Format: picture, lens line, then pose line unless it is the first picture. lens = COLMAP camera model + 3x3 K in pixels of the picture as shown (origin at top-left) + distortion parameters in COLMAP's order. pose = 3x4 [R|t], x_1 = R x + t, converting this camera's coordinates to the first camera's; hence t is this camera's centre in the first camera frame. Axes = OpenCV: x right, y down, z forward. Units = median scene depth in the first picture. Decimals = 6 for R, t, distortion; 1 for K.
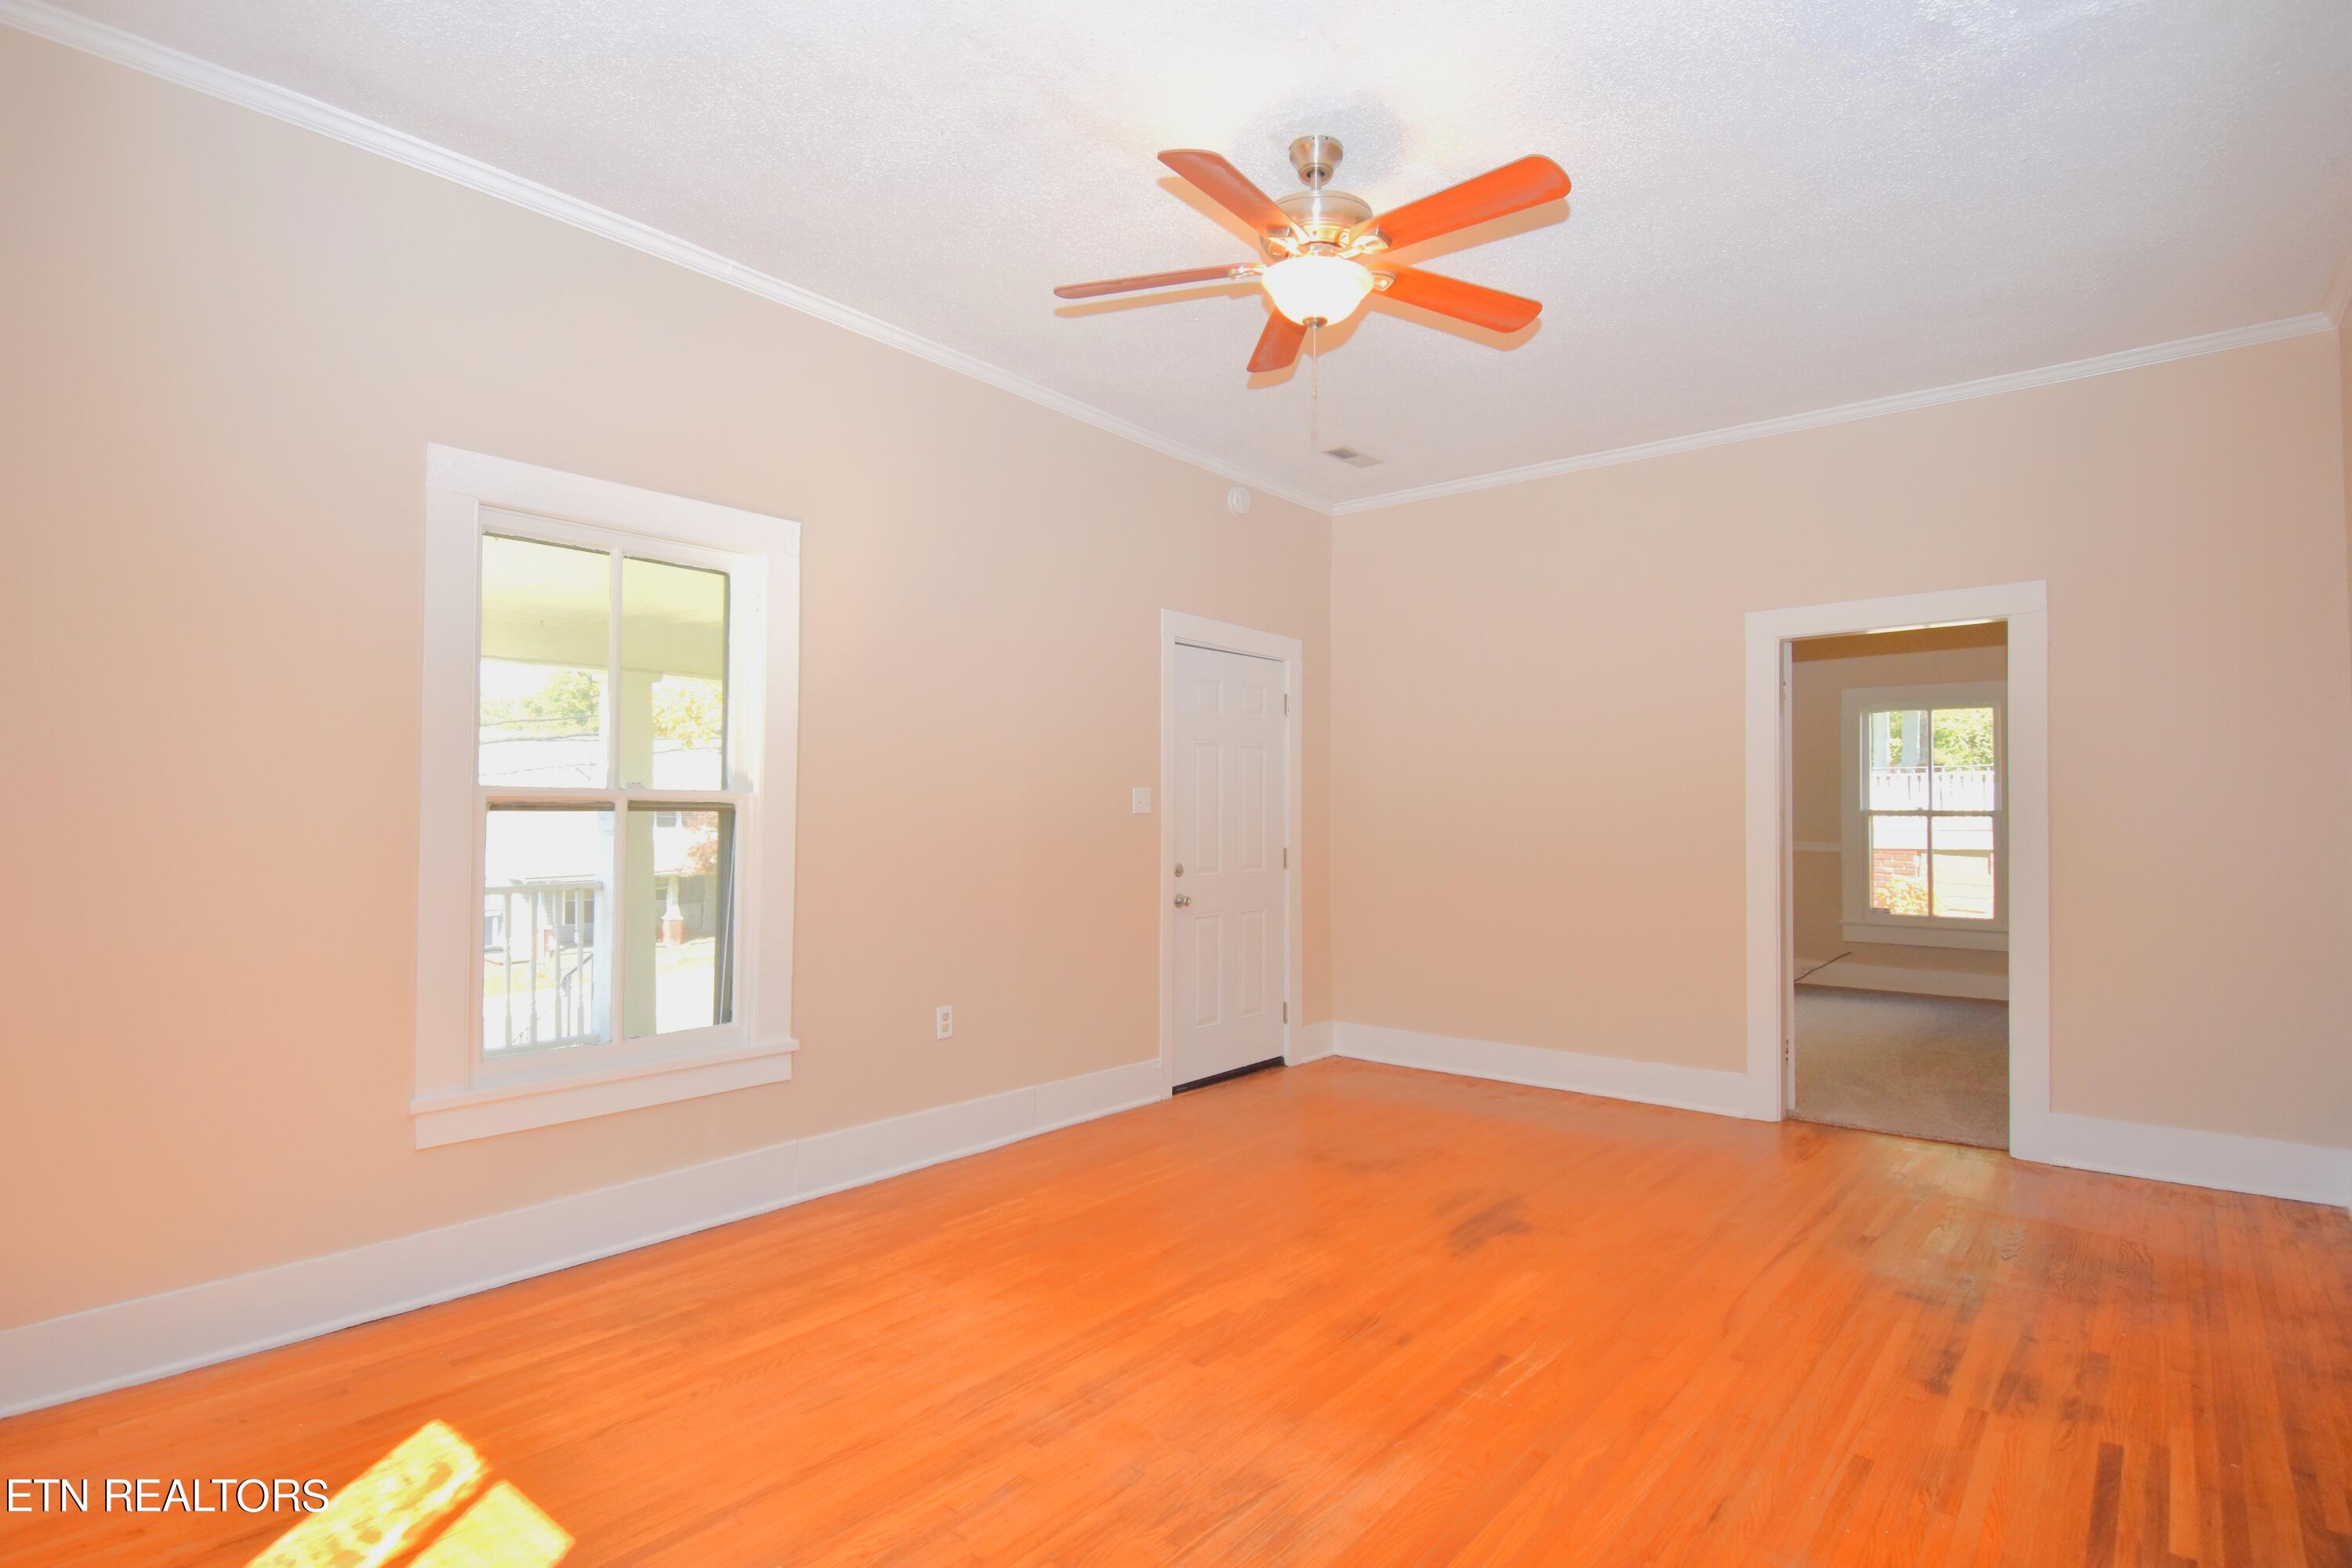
lens RADIAL K [[1048.2, 0, 1183.3], [0, 1048.2, 780.8], [0, 0, 1]] dist [0.017524, -0.025561]
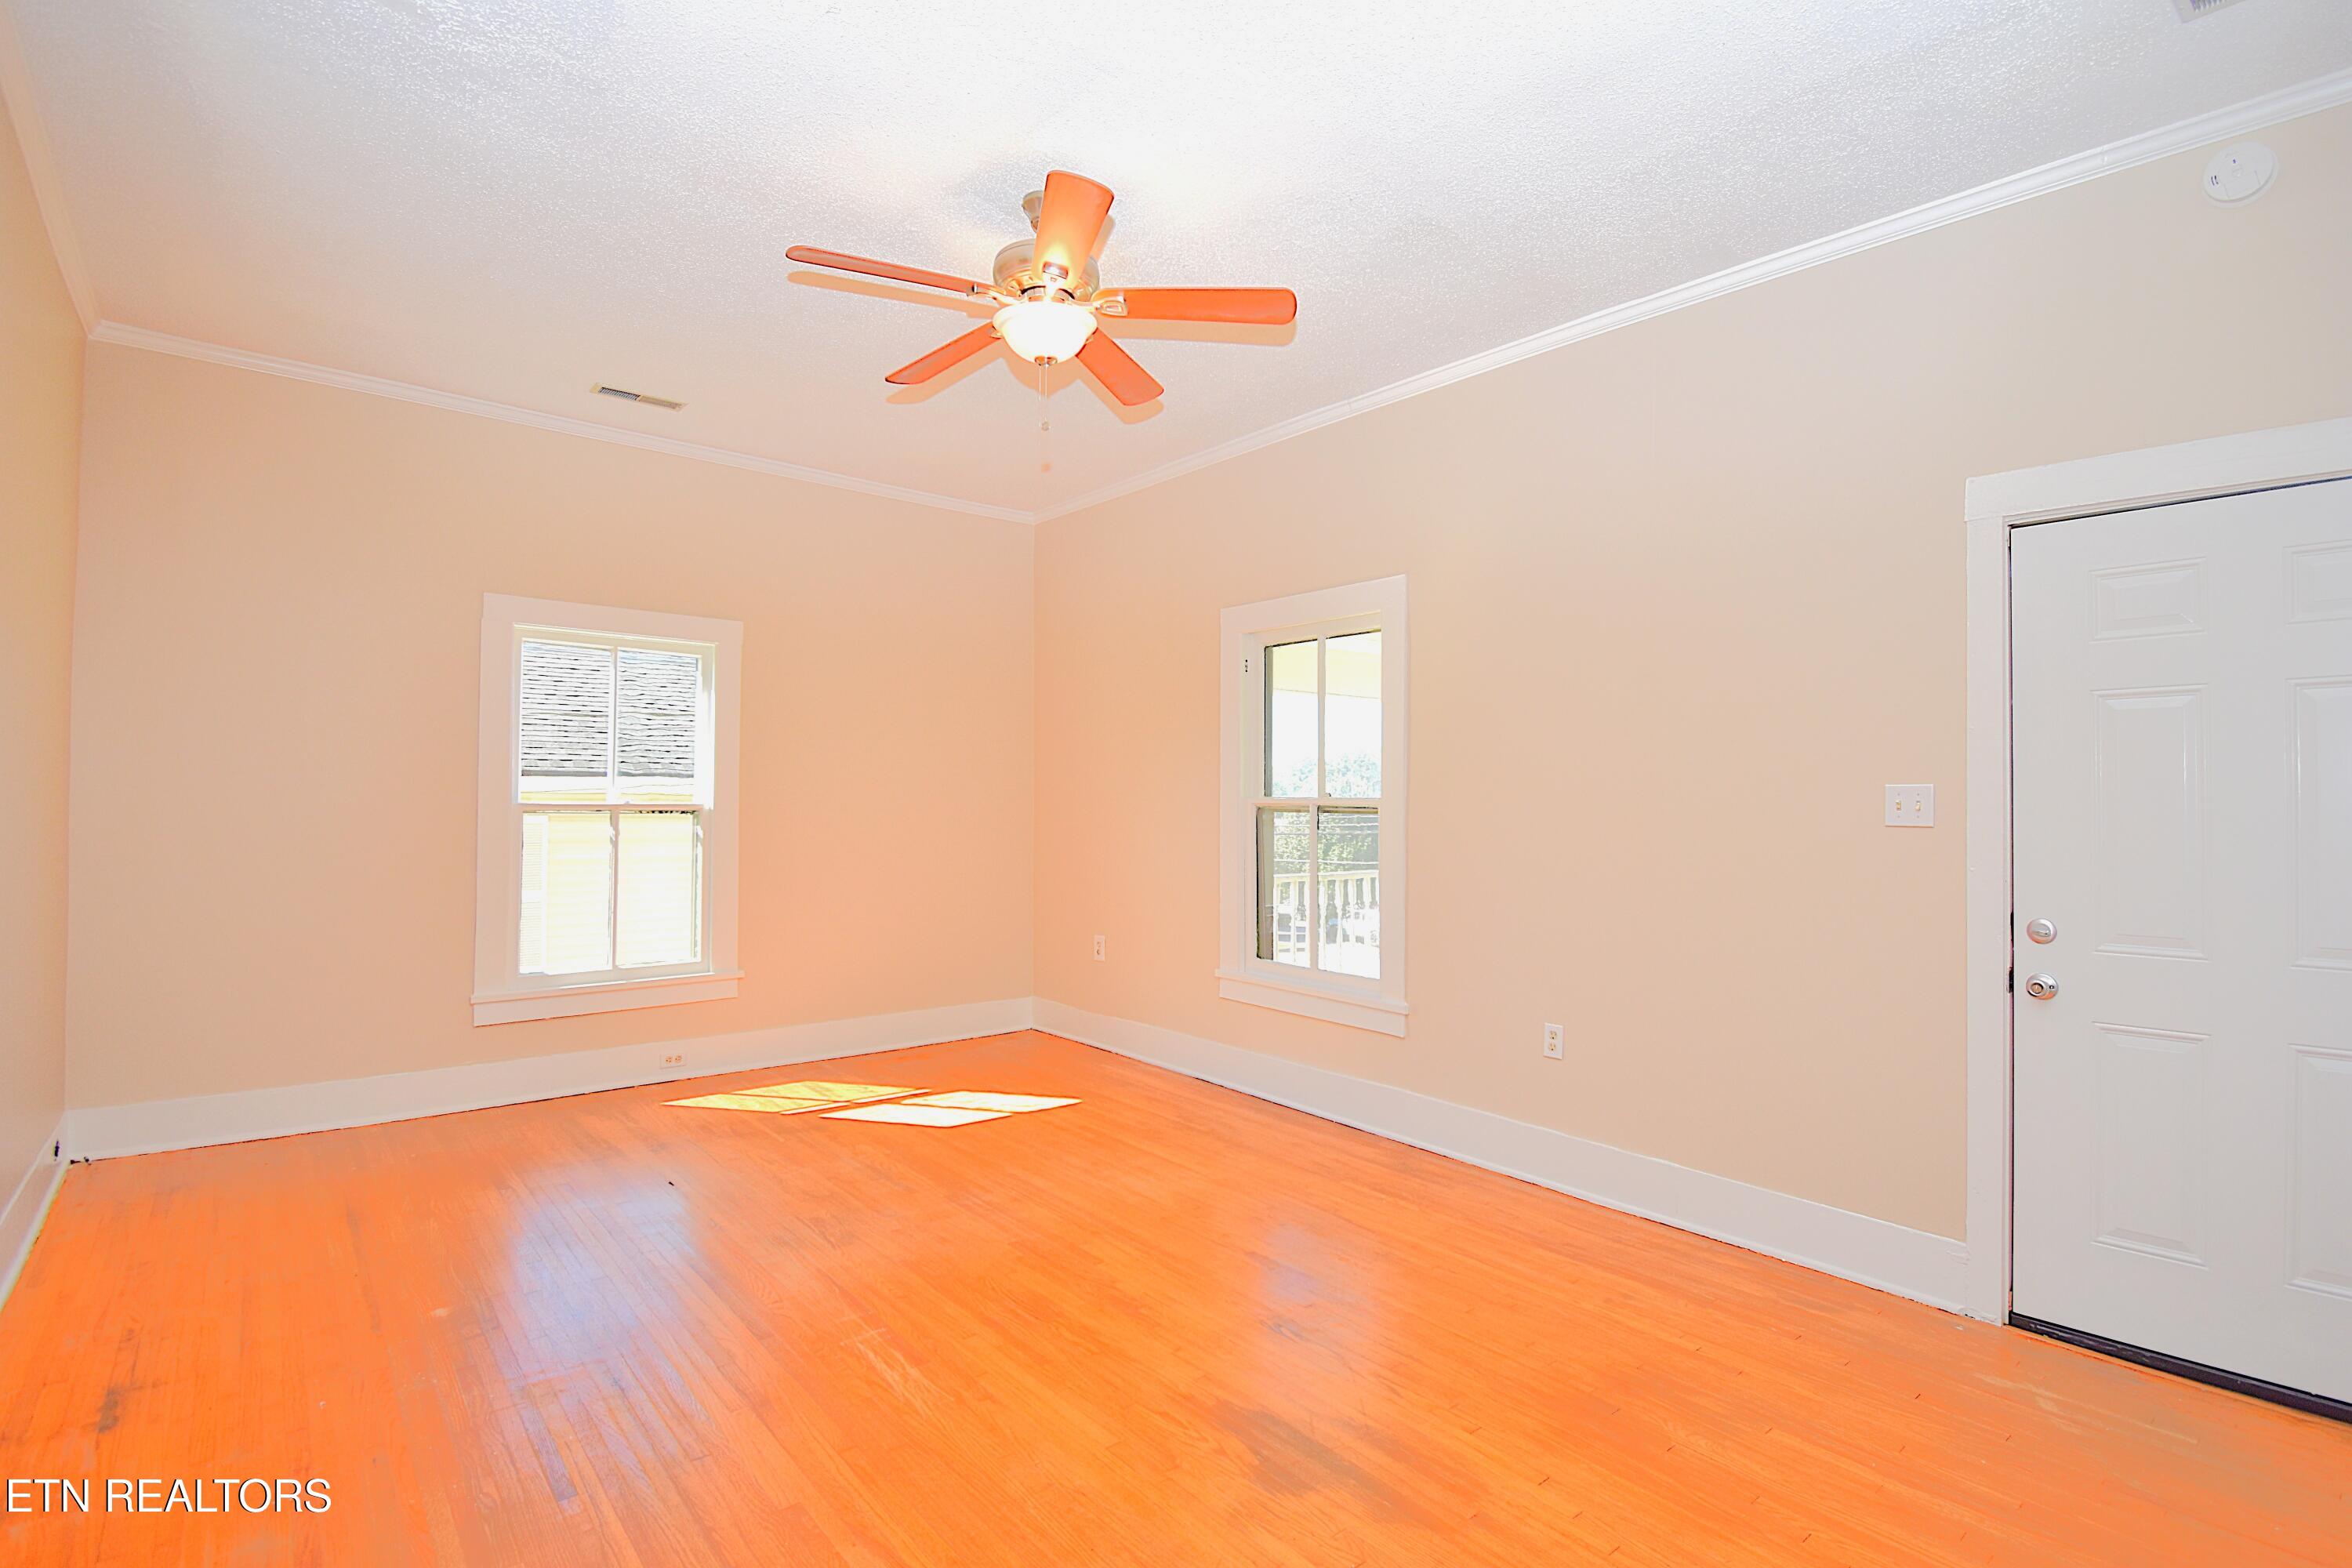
lens RADIAL K [[1048.2, 0, 1183.3], [0, 1048.2, 780.8], [0, 0, 1]] dist [0.017524, -0.025561]
pose [[-0.095512, -0.014535, -0.995322, 1.094244], [0.019056, 0.999683, -0.016428, 0.014668], [0.995246, -0.020536, -0.095205, 1.147060]]
